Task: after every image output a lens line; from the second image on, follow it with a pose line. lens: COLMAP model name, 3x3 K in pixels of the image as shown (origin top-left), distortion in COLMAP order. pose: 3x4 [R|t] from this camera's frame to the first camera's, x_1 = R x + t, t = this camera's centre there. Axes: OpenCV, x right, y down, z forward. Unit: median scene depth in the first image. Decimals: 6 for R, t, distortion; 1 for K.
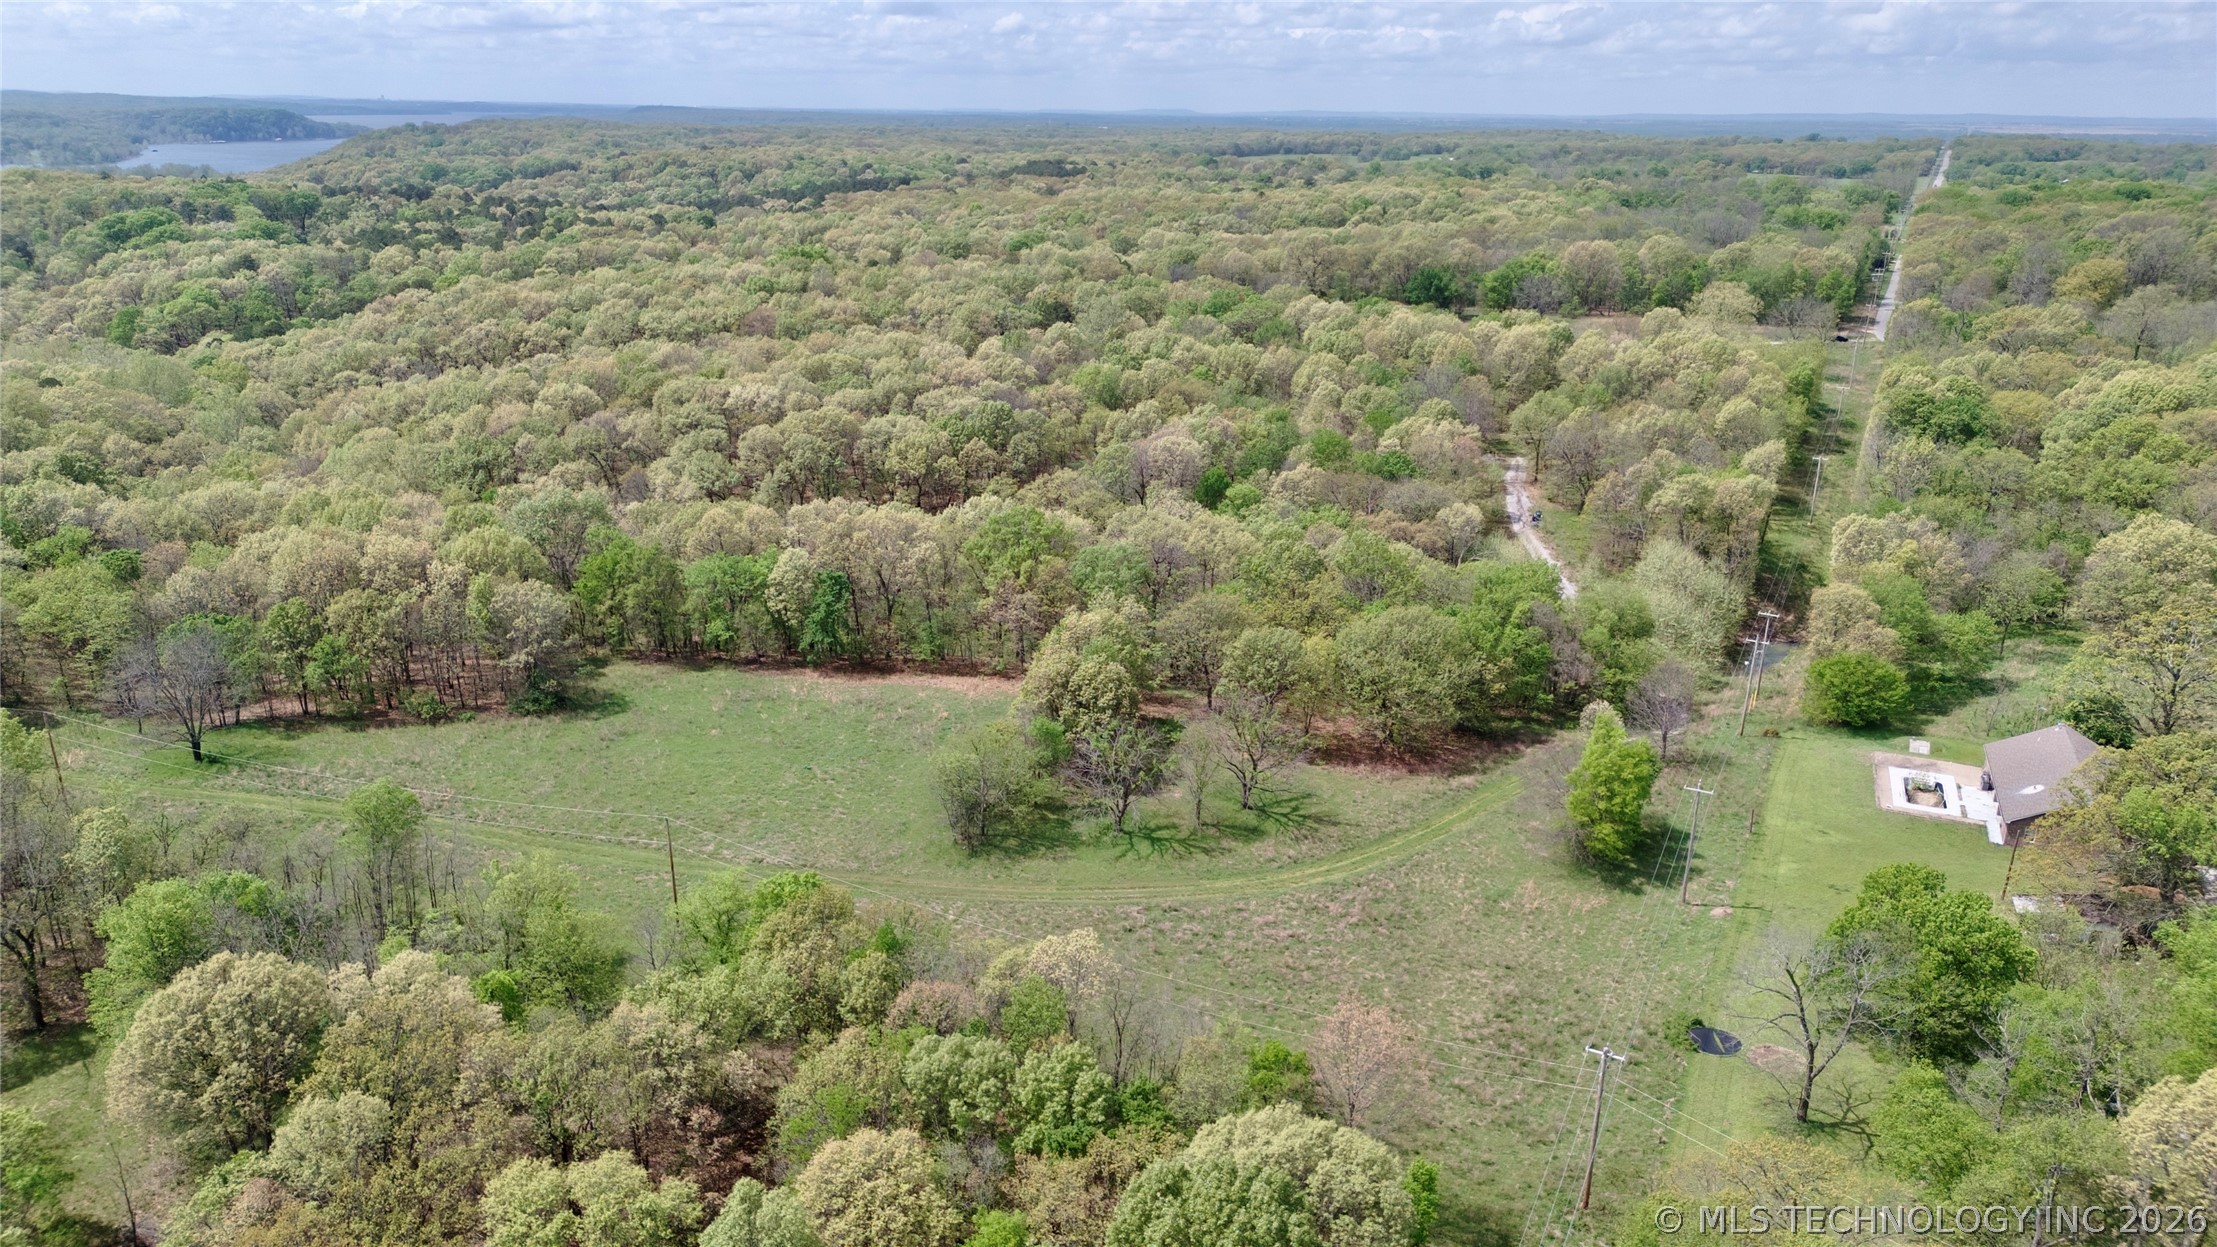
lens RADIAL K [[1539.8, 0, 1075.7], [0, 1539.8, 626.8], [0, 0, 1]] dist [0.077848, -0.079972]
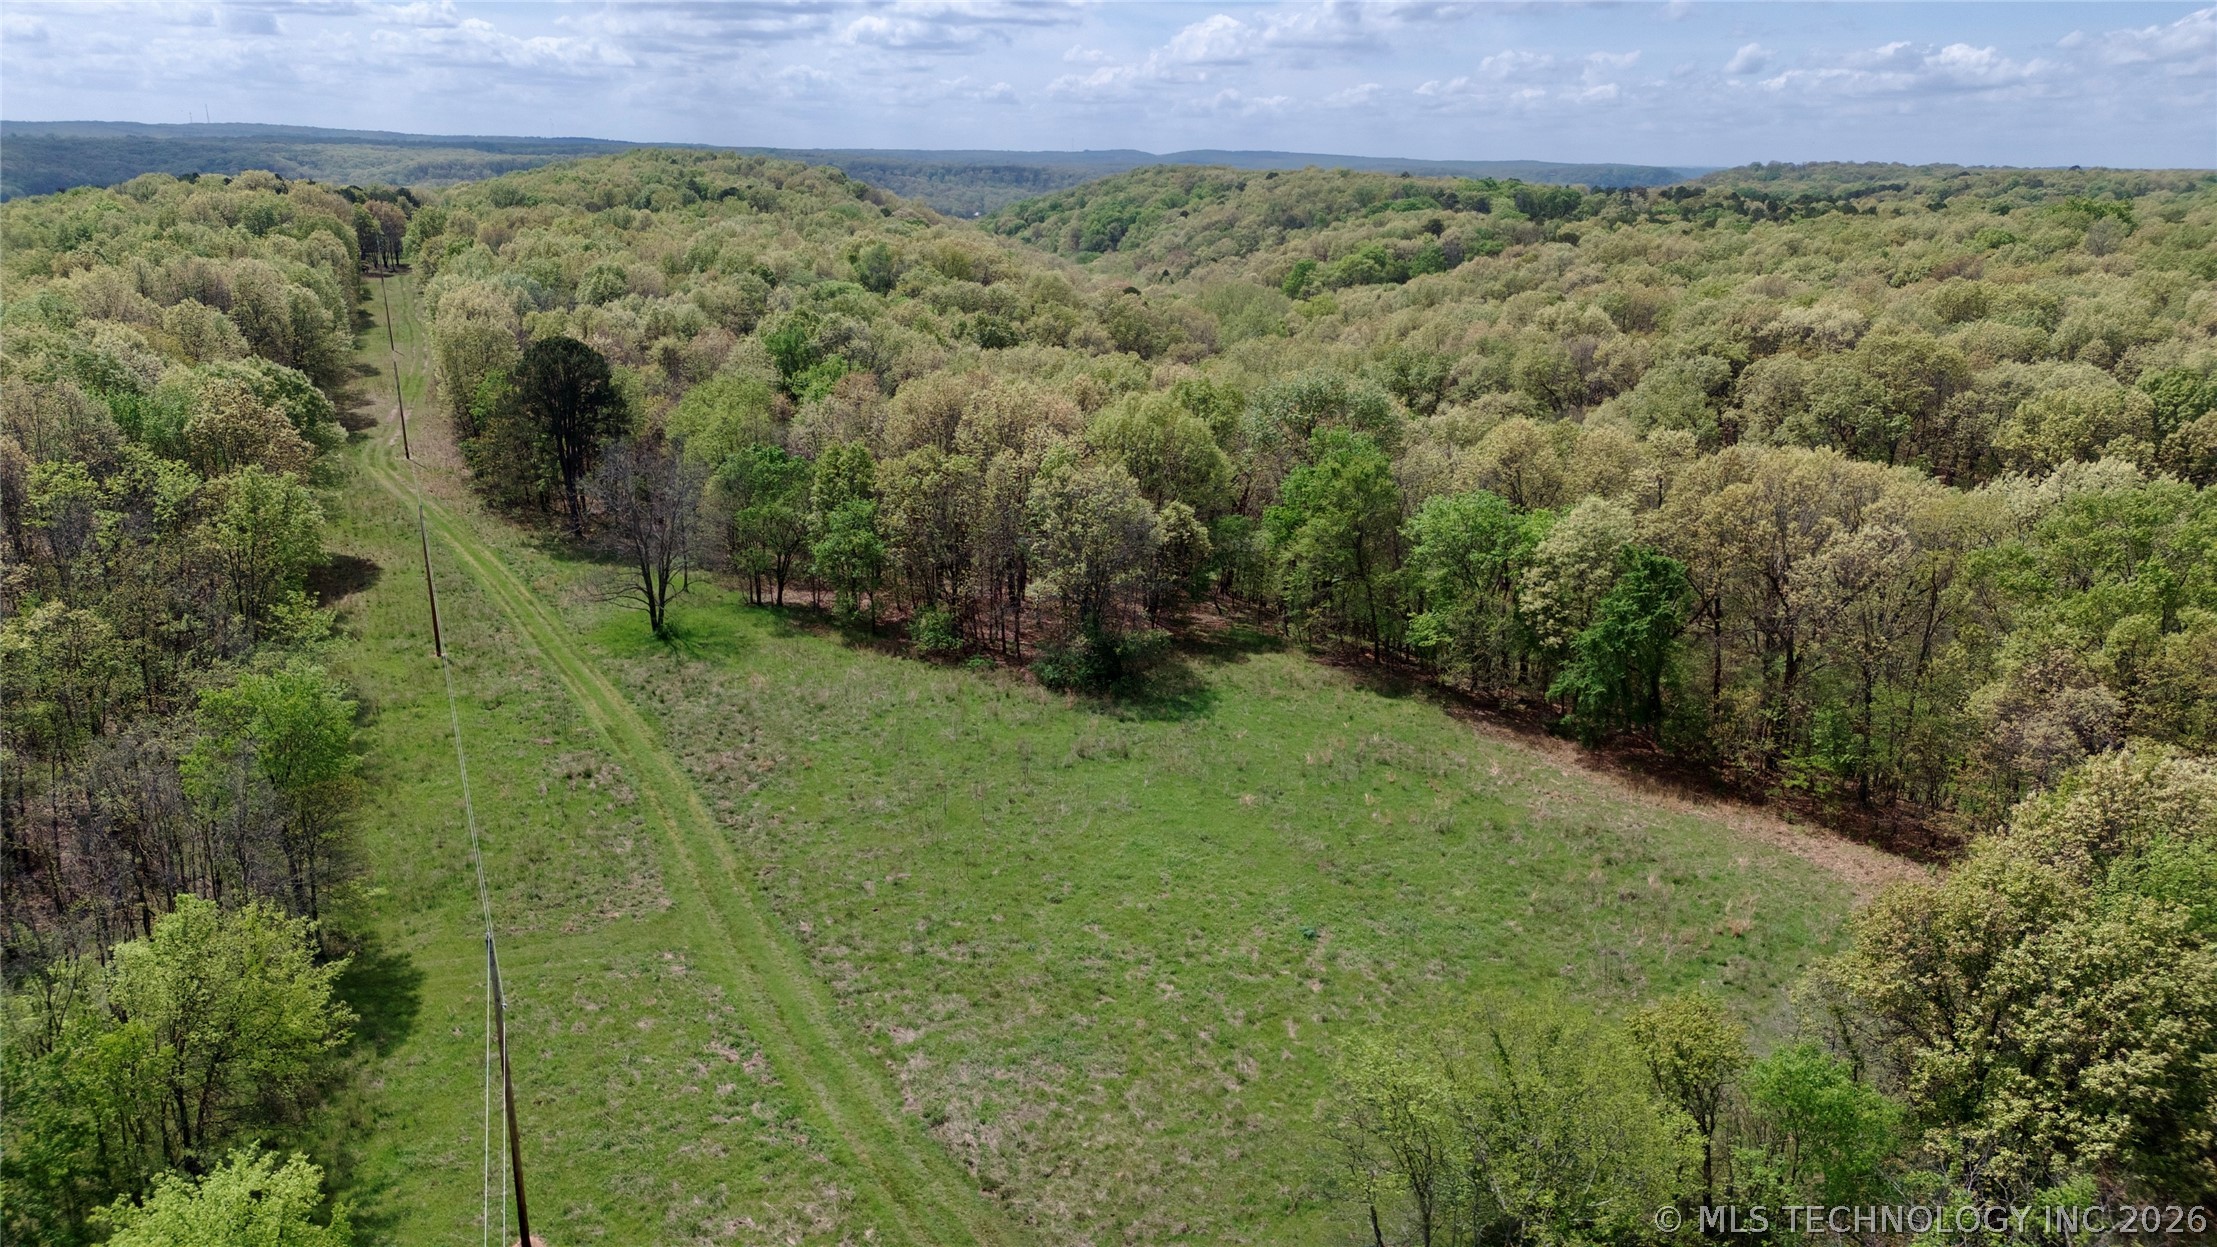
lens RADIAL K [[1505.3, 0, 1107.9], [0, 1505.3, 621.7], [0, 0, 1]] dist [0.035190, -0.072119]
pose [[0.684989, 0.201382, -0.700168, 0.055746], [-0.234159, 0.970903, 0.050167, -0.000425], [0.689898, 0.129587, 0.712213, 0.579755]]
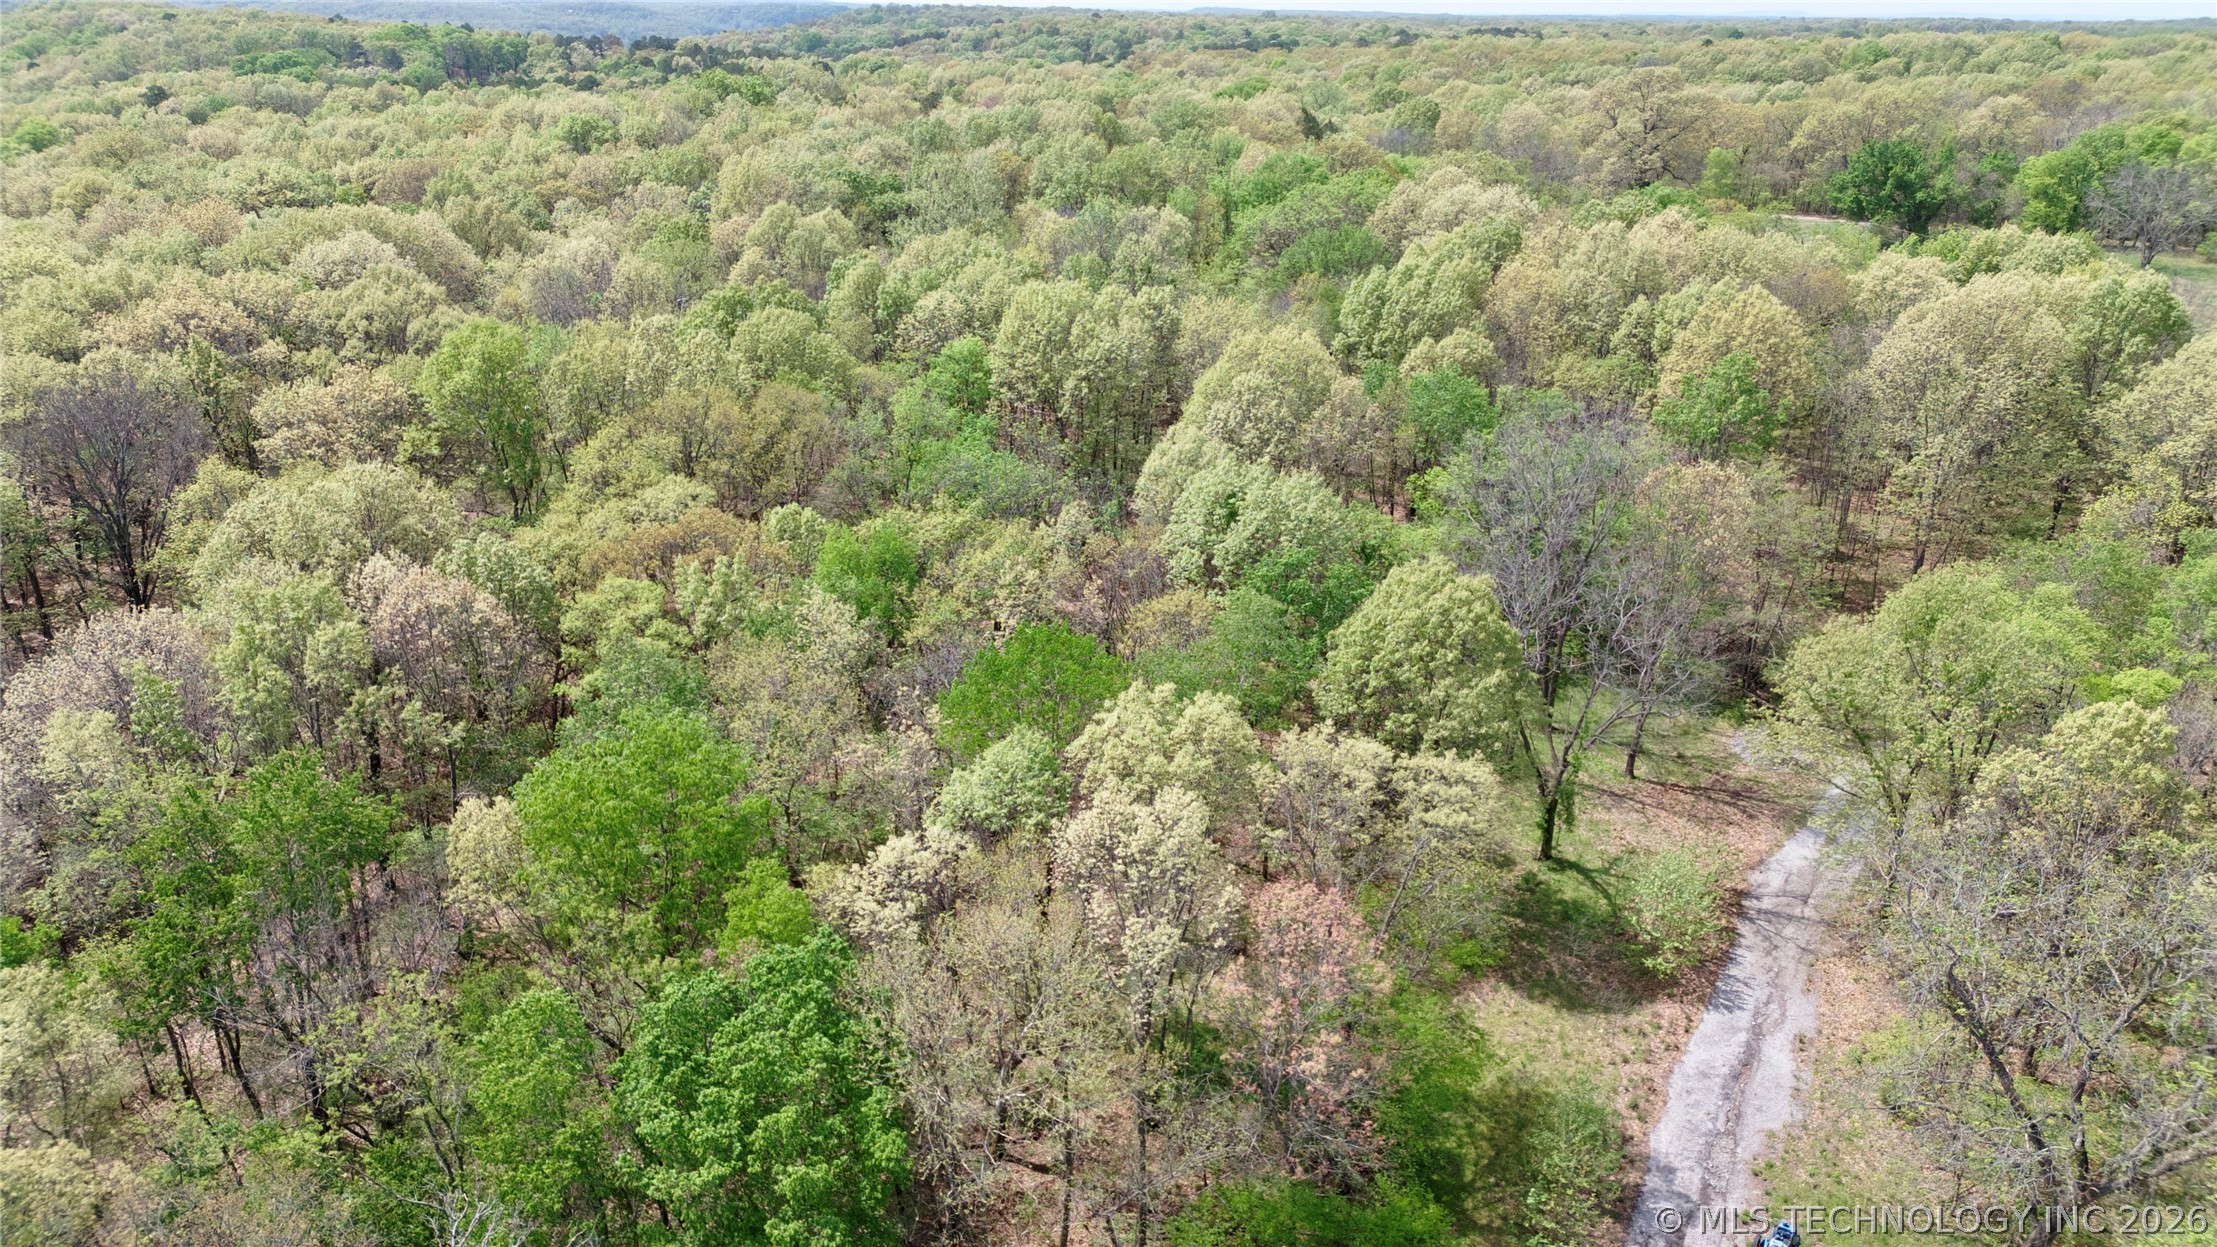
lens RADIAL K [[1516.7, 0, 1073.6], [0, 1516.7, 622.2], [0, 0, 1]] dist [-0.002342, 0.001687]
pose [[0.938702, 0.128975, -0.319695, 0.383462], [-0.110441, 0.991009, 0.075524, -0.223543], [0.326561, -0.035588, 0.944506, 1.144793]]
